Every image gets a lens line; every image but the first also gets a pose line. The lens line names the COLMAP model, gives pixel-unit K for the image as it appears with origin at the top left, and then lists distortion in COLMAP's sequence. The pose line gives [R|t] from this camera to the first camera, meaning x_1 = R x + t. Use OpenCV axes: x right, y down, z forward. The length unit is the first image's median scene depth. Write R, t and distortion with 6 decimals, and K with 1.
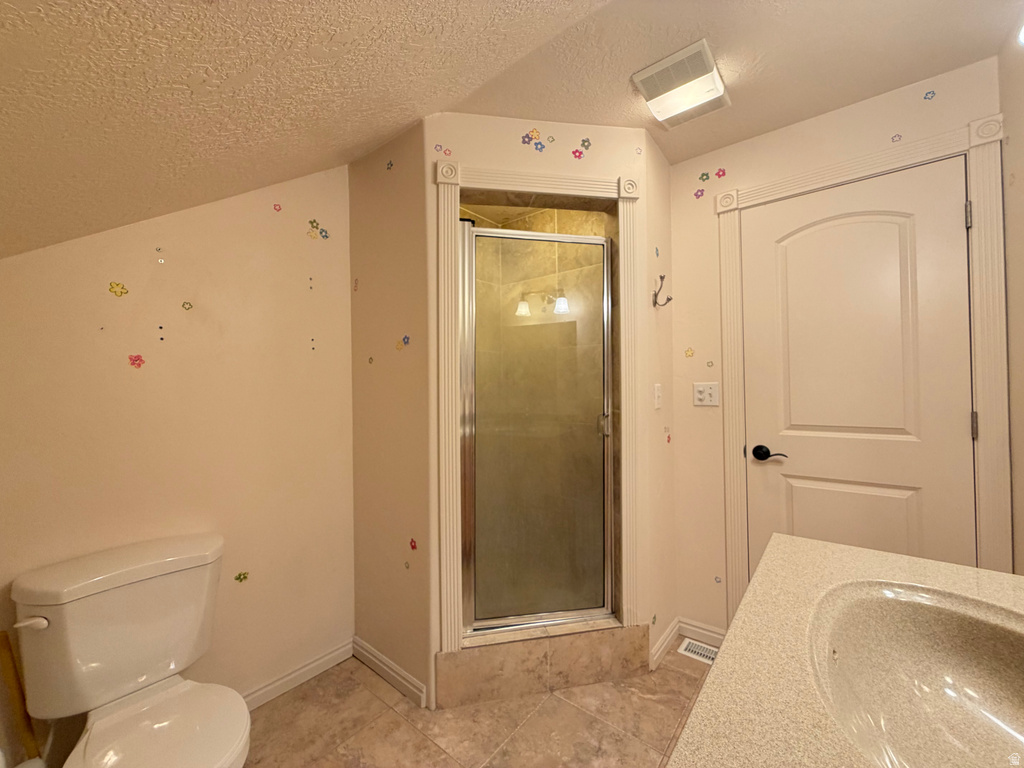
lens RADIAL K [[412.3, 0, 511.1], [0, 412.3, 384.3], [0, 0, 1]] dist [-0.000887, -0.000032]
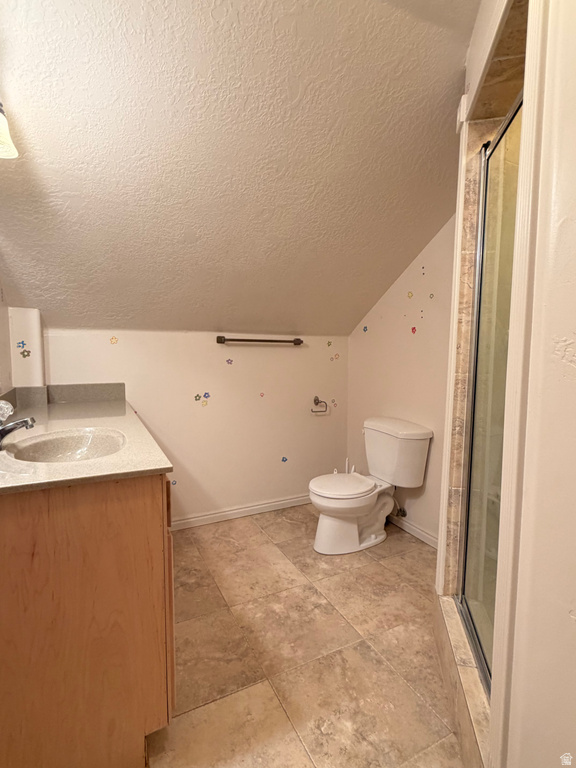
lens RADIAL K [[385.9, 0, 288.0], [0, 385.9, 382.8], [0, 0, 1]] dist [0.000366, 0.000065]
pose [[-0.393777, 0.098286, -0.913936, 0.950457], [-0.003536, 0.994098, 0.108430, -0.003743], [0.919199, 0.045929, -0.391105, 1.092794]]
